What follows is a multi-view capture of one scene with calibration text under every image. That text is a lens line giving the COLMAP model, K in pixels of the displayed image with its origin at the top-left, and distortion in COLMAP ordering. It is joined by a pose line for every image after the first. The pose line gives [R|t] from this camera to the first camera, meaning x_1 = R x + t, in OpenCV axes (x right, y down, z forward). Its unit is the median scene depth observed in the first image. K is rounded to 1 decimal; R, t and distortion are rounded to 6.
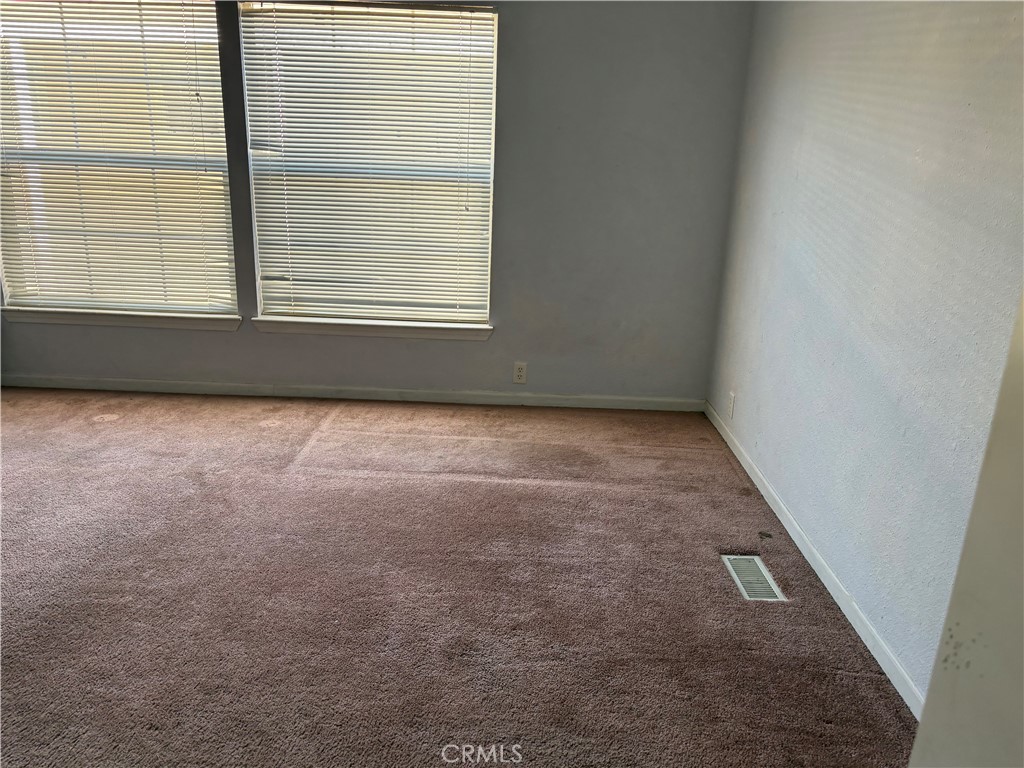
lens RADIAL K [[768.0, 0, 510.6], [0, 768.0, 384.2], [0, 0, 1]] dist [0.027469, -0.036219]
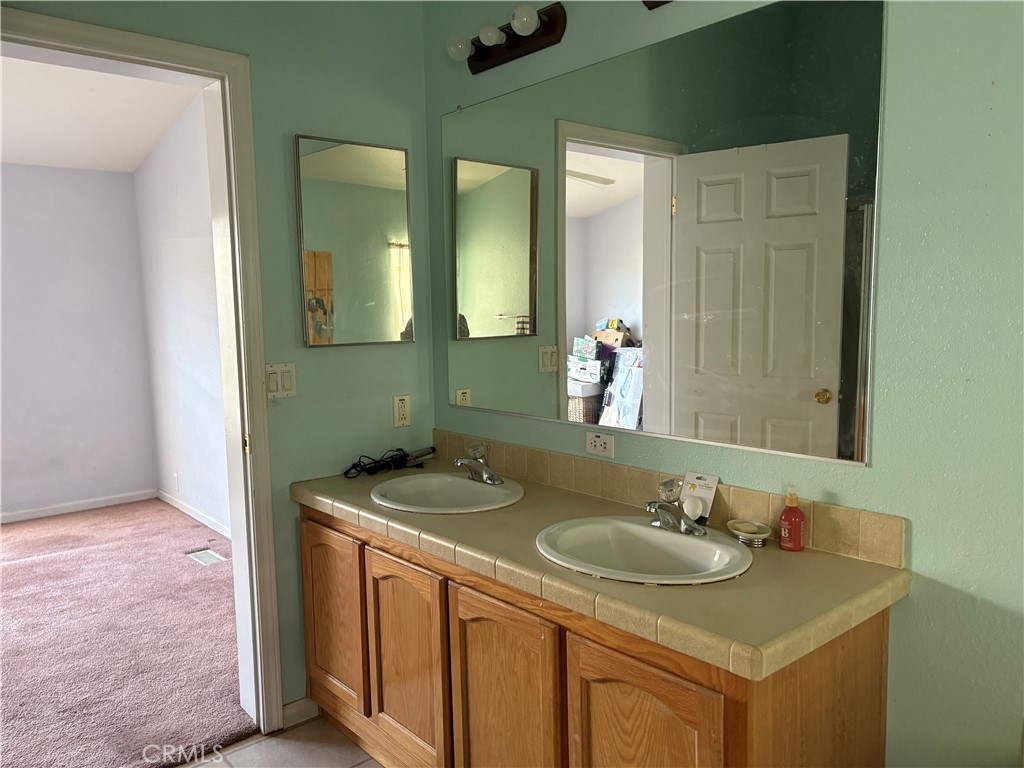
lens RADIAL K [[768.0, 0, 512.6], [0, 768.0, 387.2], [0, 0, 1]] dist [0.027469, -0.036219]
pose [[0.748064, -0.115564, 0.653487, -0.213487], [0.233972, 0.967417, -0.096753, 0.174940], [-0.621013, 0.225275, 0.750729, -0.665955]]
